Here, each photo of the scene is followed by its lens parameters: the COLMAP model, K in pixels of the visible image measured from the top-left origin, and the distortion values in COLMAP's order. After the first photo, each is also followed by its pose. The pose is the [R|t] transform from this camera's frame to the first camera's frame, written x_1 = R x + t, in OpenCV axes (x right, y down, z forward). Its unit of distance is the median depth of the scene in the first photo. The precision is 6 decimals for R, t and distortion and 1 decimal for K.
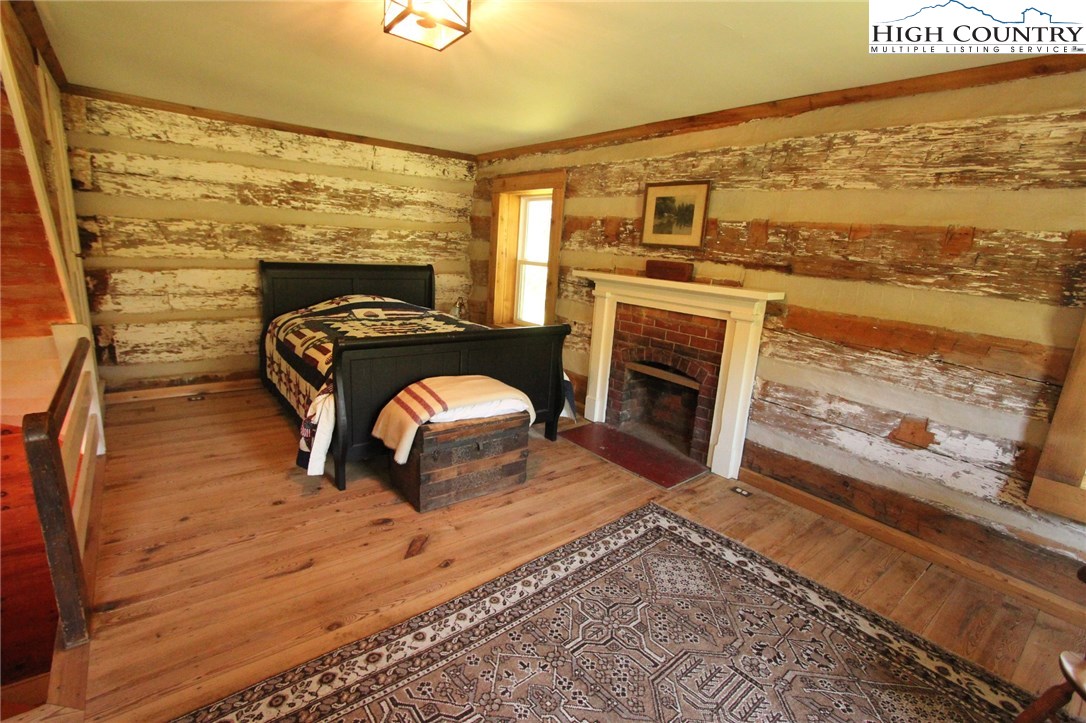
lens RADIAL K [[505.3, 0, 536.6], [0, 505.3, 362.9], [0, 0, 1]] dist [-0.015009, 0.001583]
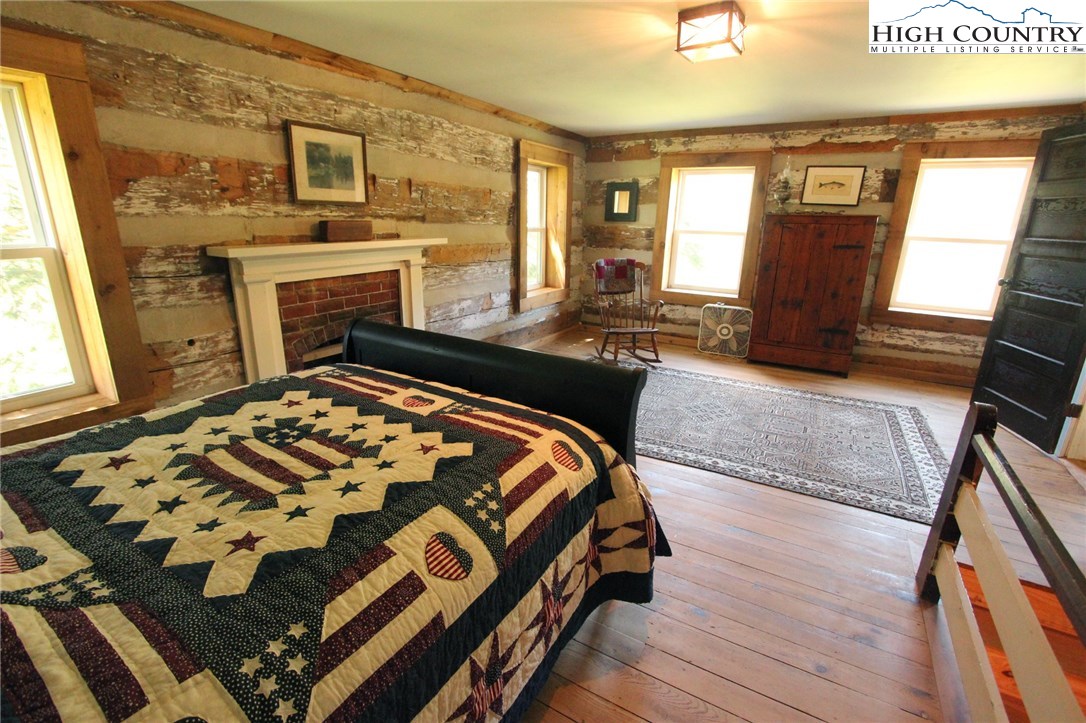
lens RADIAL K [[505.3, 0, 537.7], [0, 505.3, 363.9], [0, 0, 1]] dist [-0.015009, 0.001583]
pose [[-0.364891, -0.329488, 0.870800, -0.748961], [0.173382, 0.894881, 0.411251, -0.291370], [-0.914764, 0.301043, -0.269407, 1.040126]]
